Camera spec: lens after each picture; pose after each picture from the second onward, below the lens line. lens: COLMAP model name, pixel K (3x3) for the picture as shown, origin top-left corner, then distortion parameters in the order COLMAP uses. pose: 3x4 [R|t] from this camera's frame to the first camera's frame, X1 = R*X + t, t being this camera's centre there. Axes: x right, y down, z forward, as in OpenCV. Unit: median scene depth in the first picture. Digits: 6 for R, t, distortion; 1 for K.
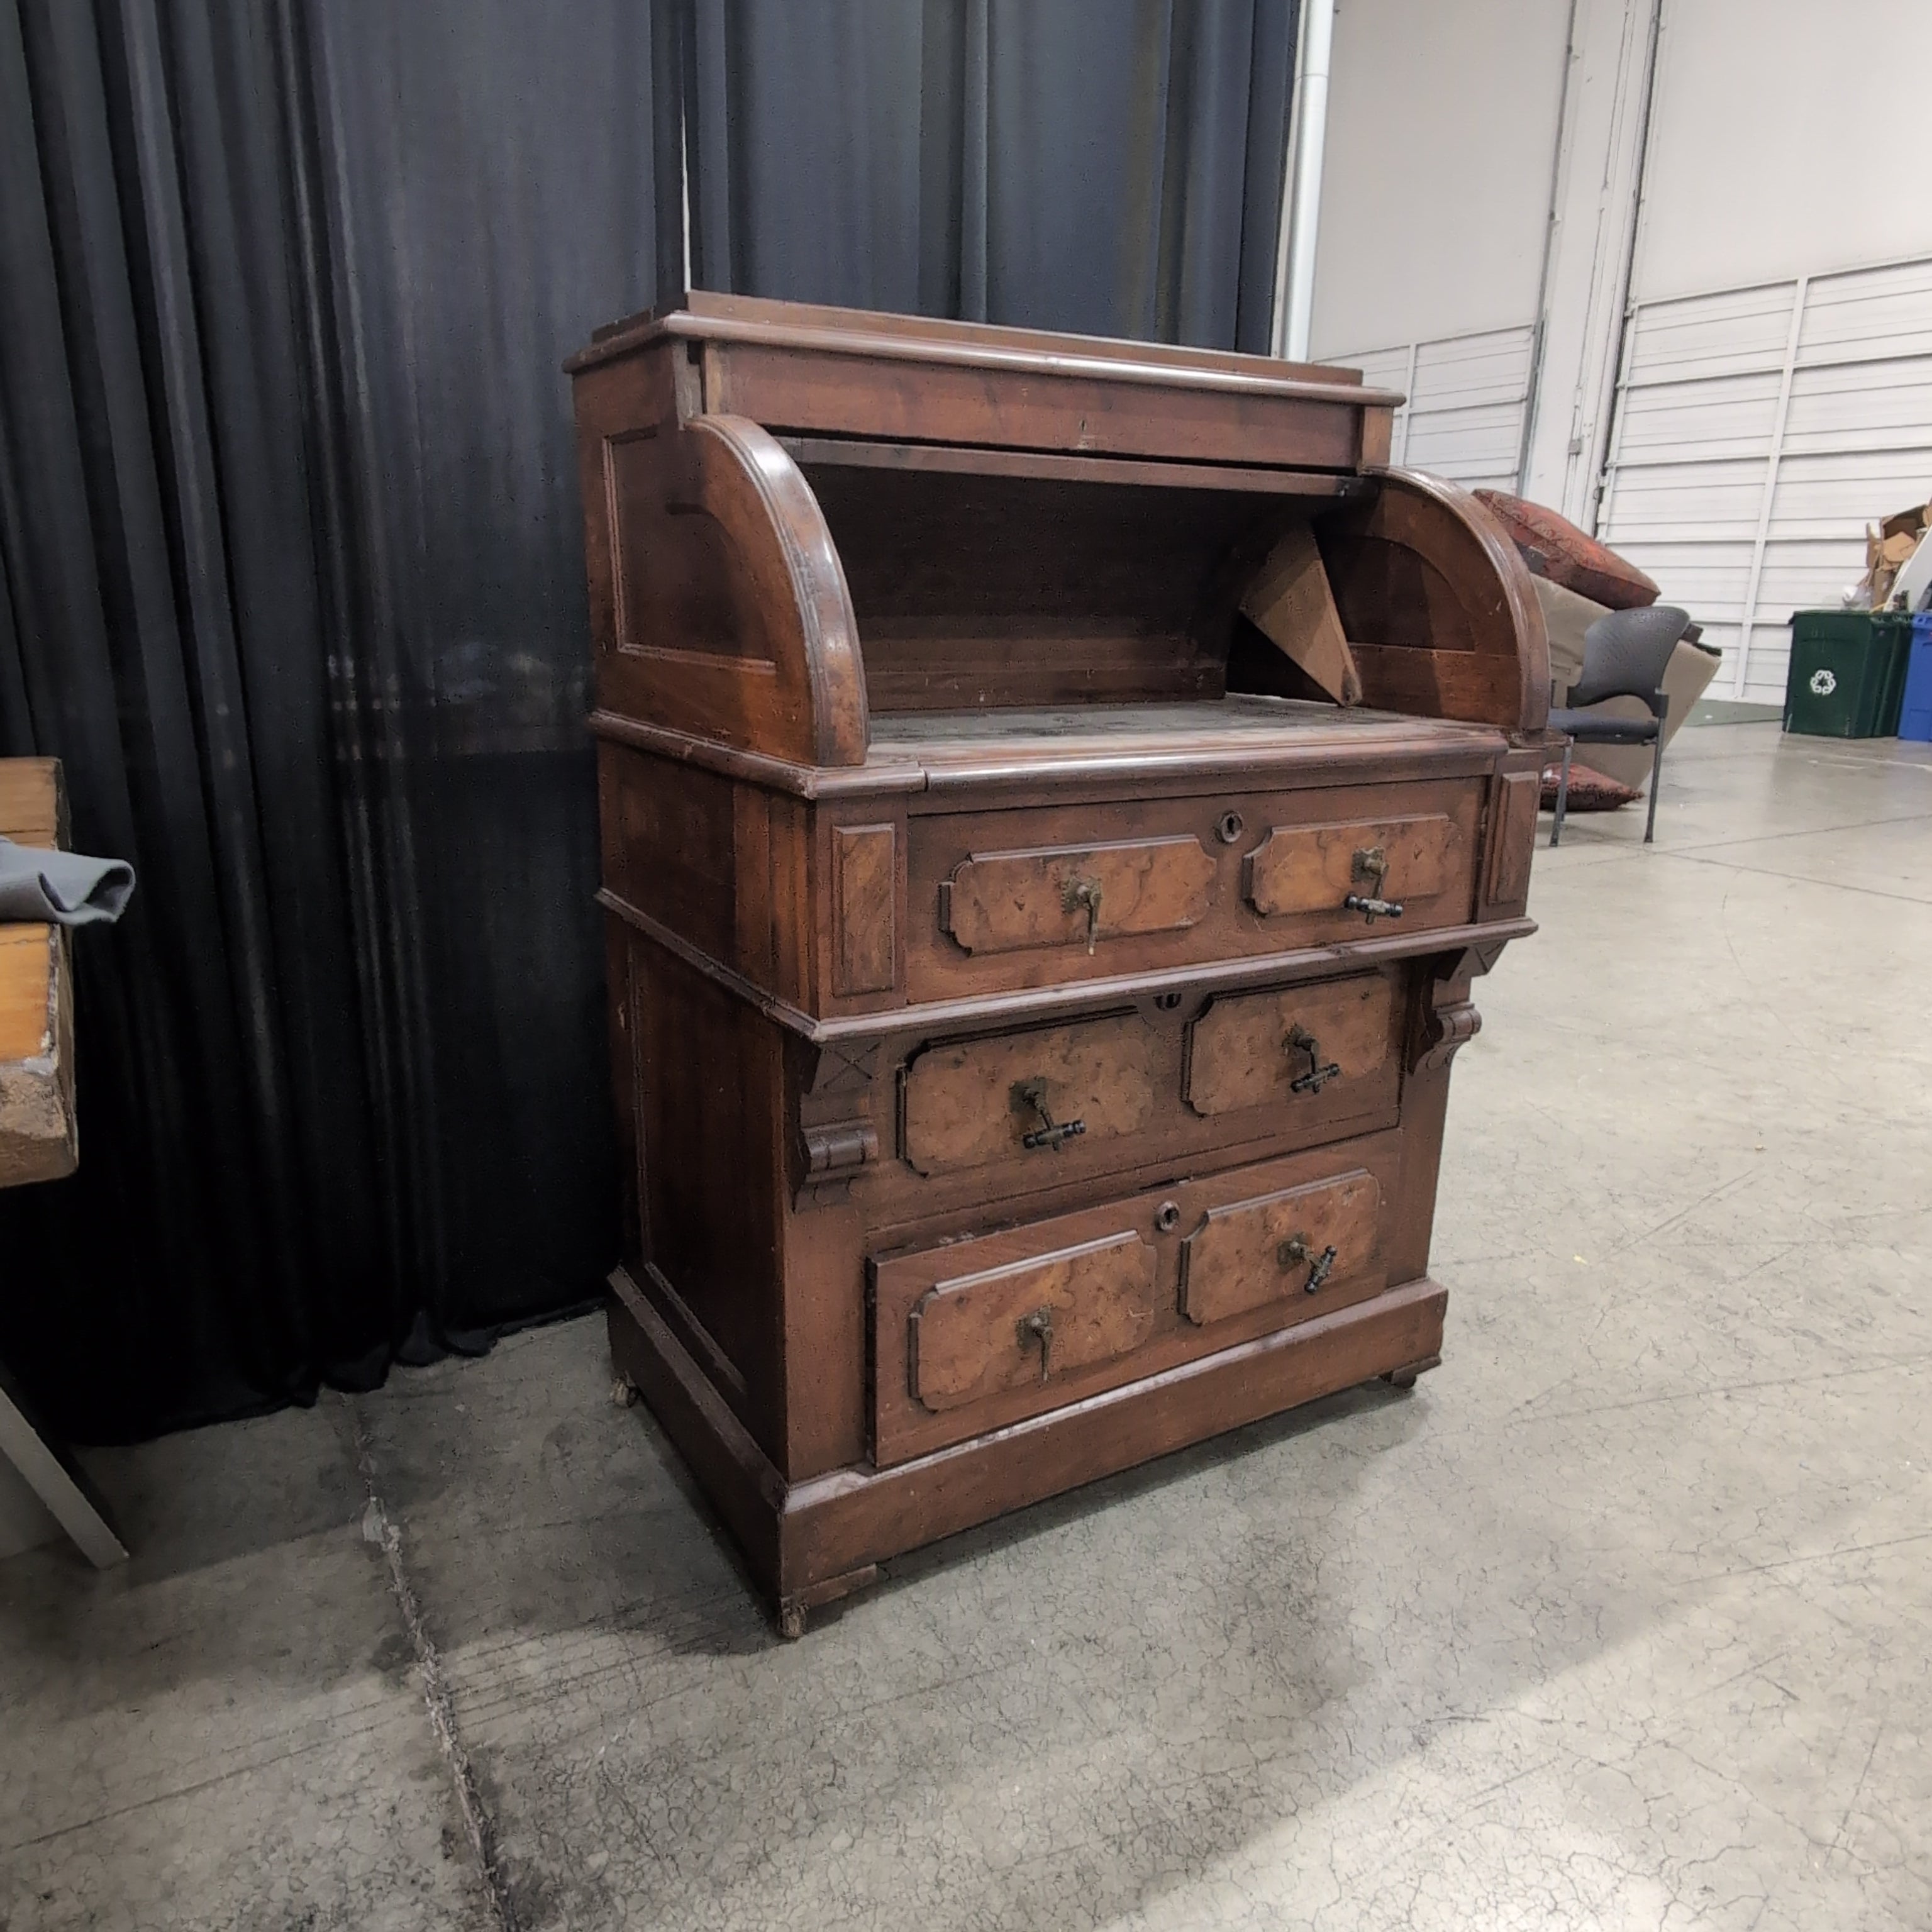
lens RADIAL K [[1420.0, 0, 942.1], [0, 1420.0, 945.6], [0, 0, 1]] dist [0.025686, -0.020267]
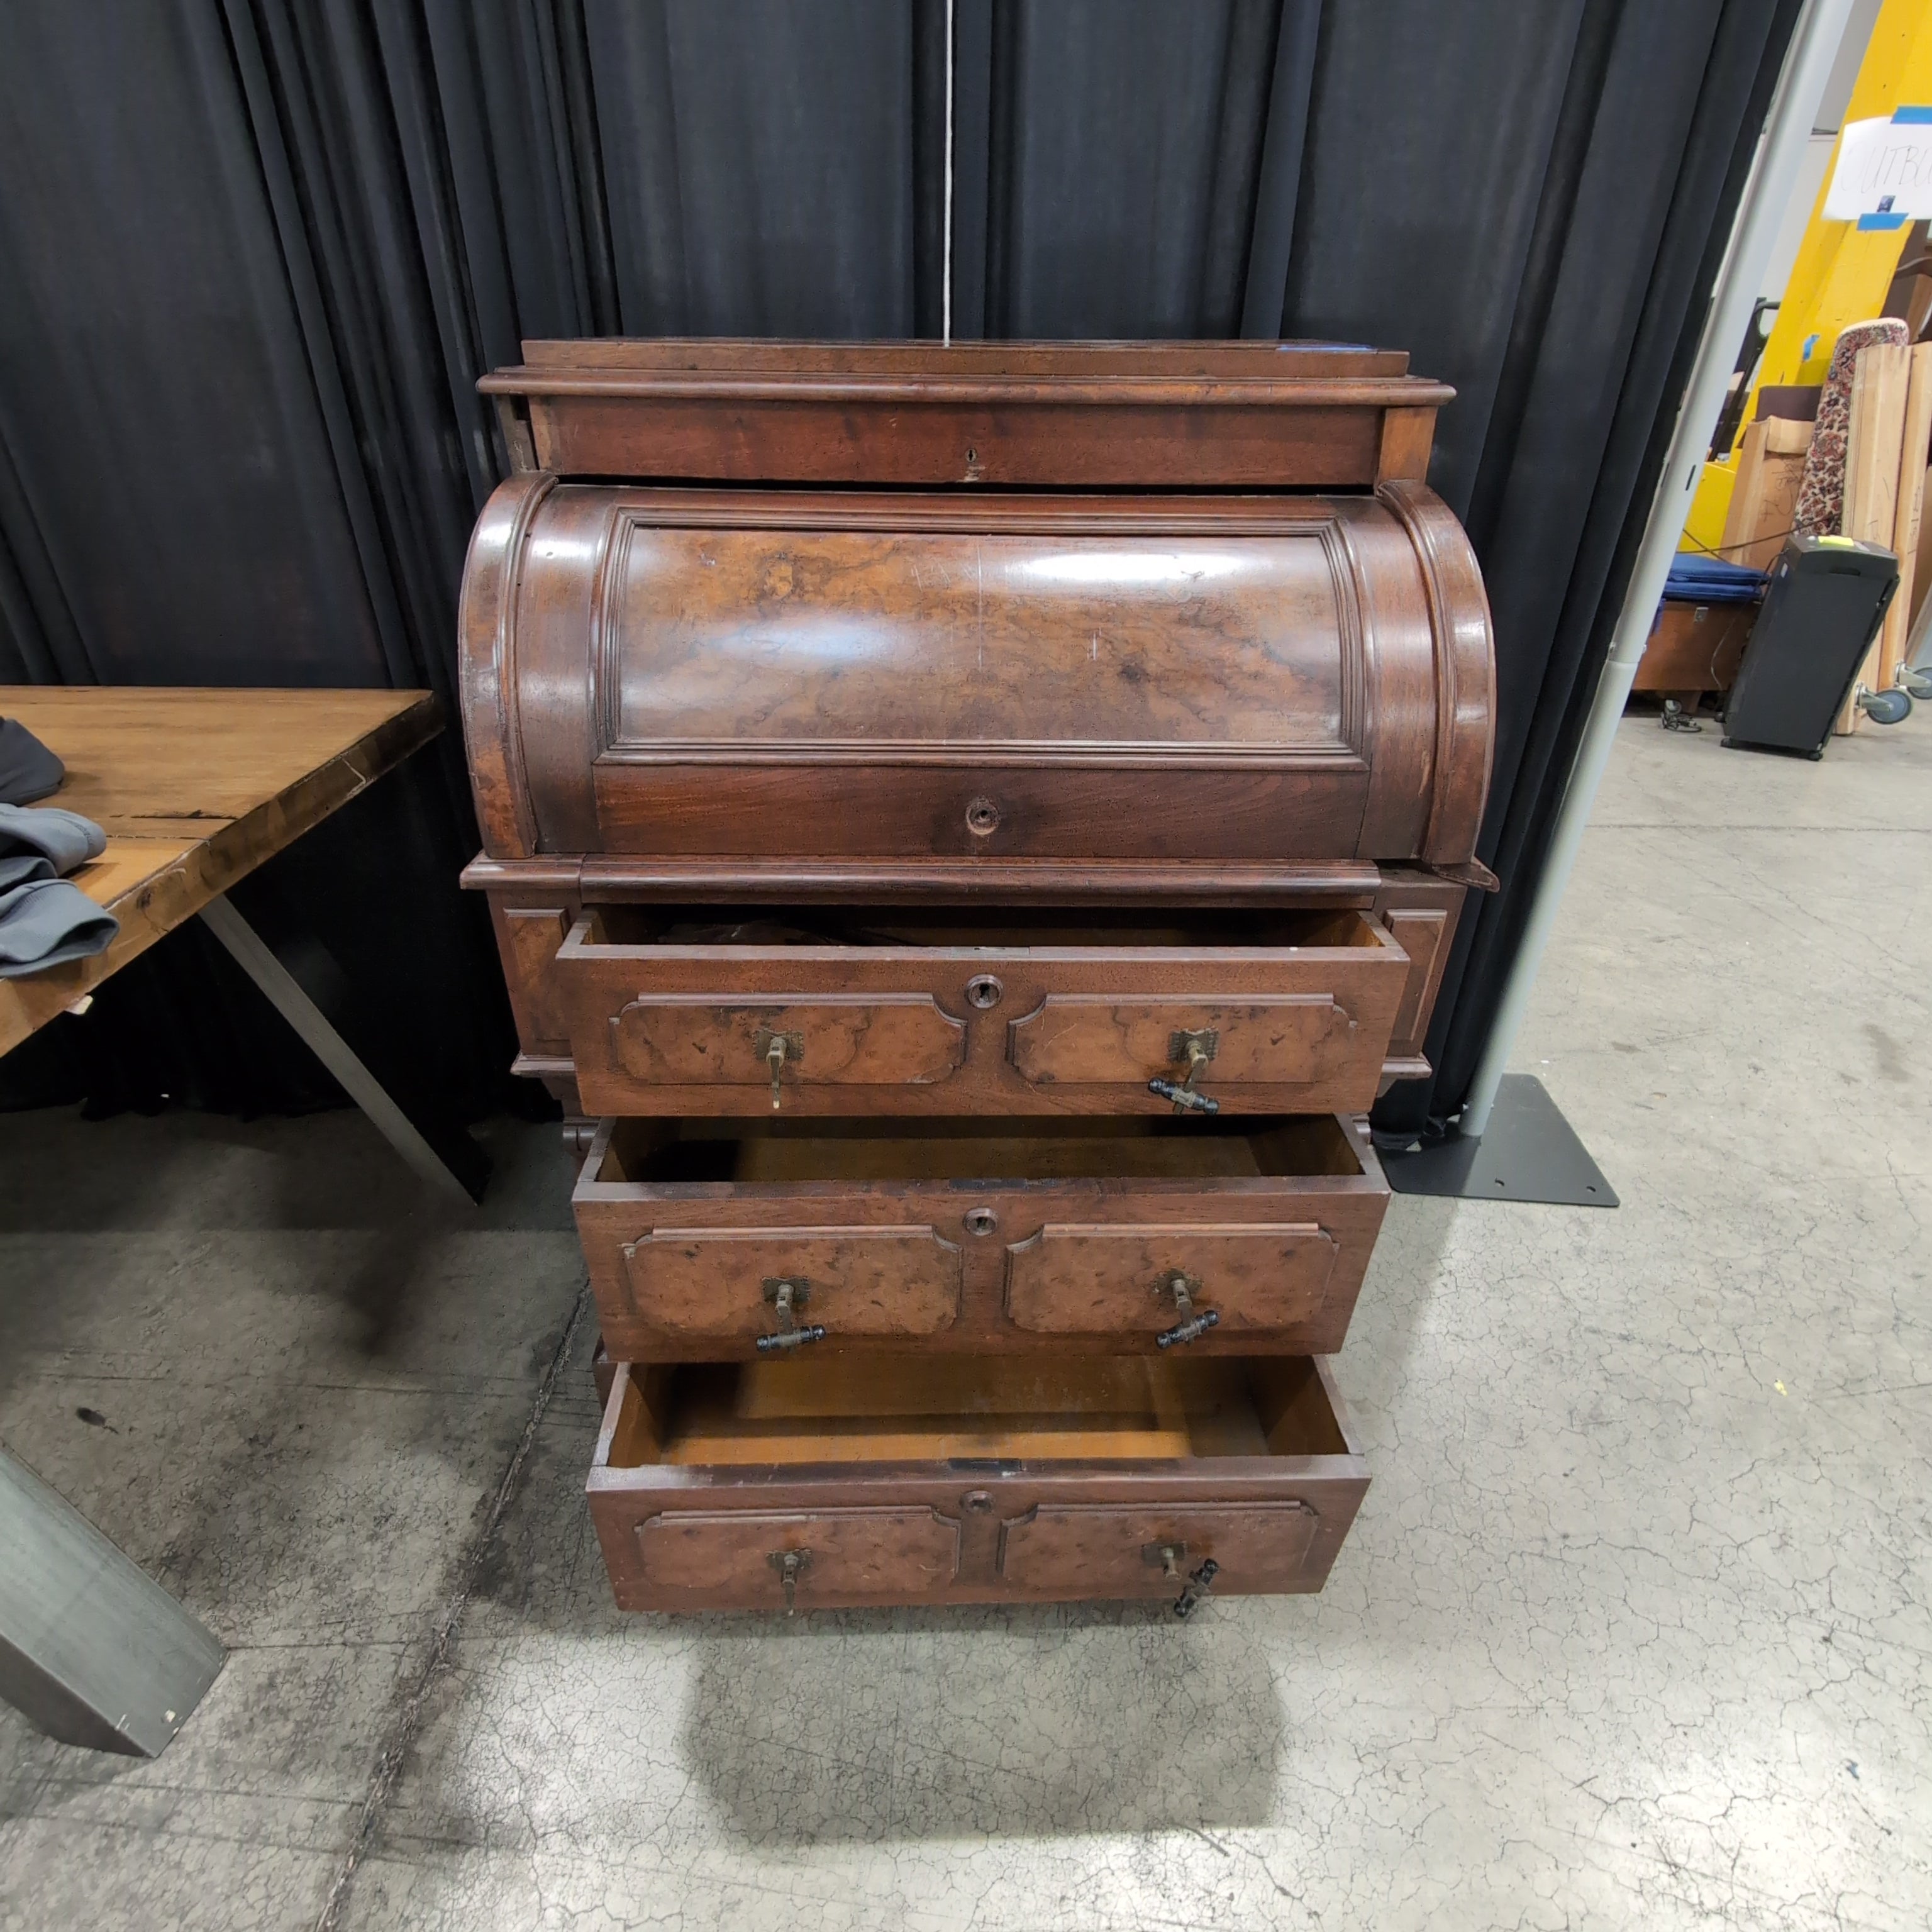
lens RADIAL K [[1069.8, 0, 946.5], [0, 1069.8, 952.0], [0, 0, 1]] dist [0.009993, -0.007717]
pose [[0.853488, 0.251568, -0.456369, 0.365420], [-0.128026, 0.950141, 0.284325, -0.258547], [0.505142, -0.184241, 0.843141, 0.326732]]
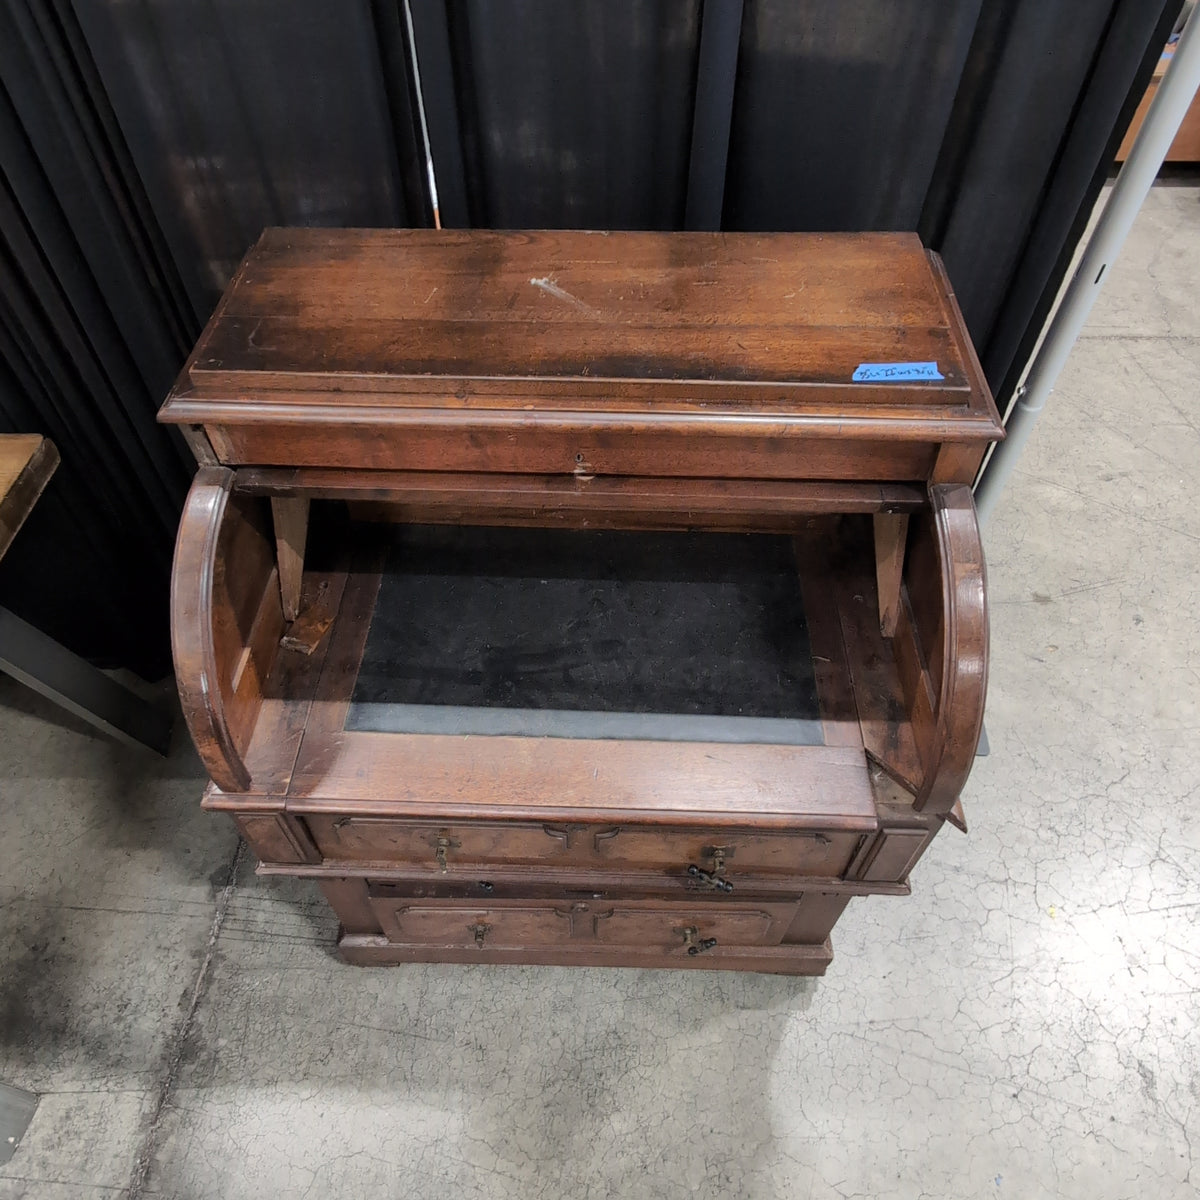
lens RADIAL K [[882.0, 0, 587.4], [0, 882.0, 592.3], [0, 0, 1]] dist [0.025686, -0.020267]
pose [[0.846255, 0.395025, -0.357503, 0.399567], [-0.112358, 0.788247, 0.605014, -0.719357], [0.520796, -0.471828, 0.711442, 0.503258]]
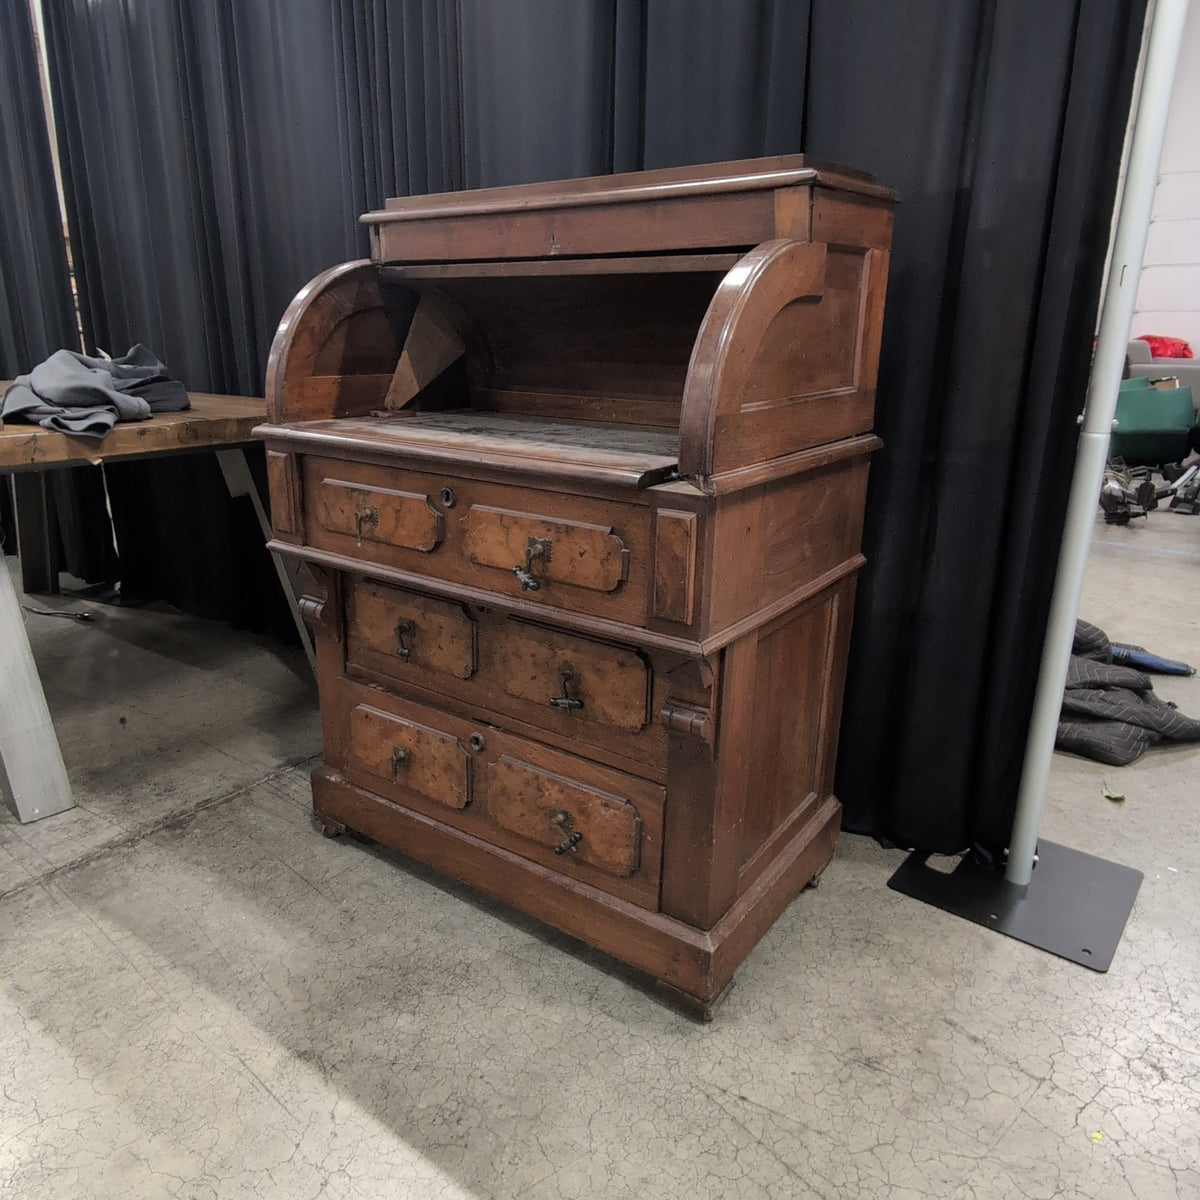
lens RADIAL K [[882.0, 0, 589.6], [0, 882.0, 587.5], [0, 0, 1]] dist [0.025686, -0.020267]
pose [[0.403653, 0.246443, -0.881096, 1.101069], [-0.232214, 0.959100, 0.161877, -0.173739], [0.884952, 0.139261, 0.444371, 0.689194]]
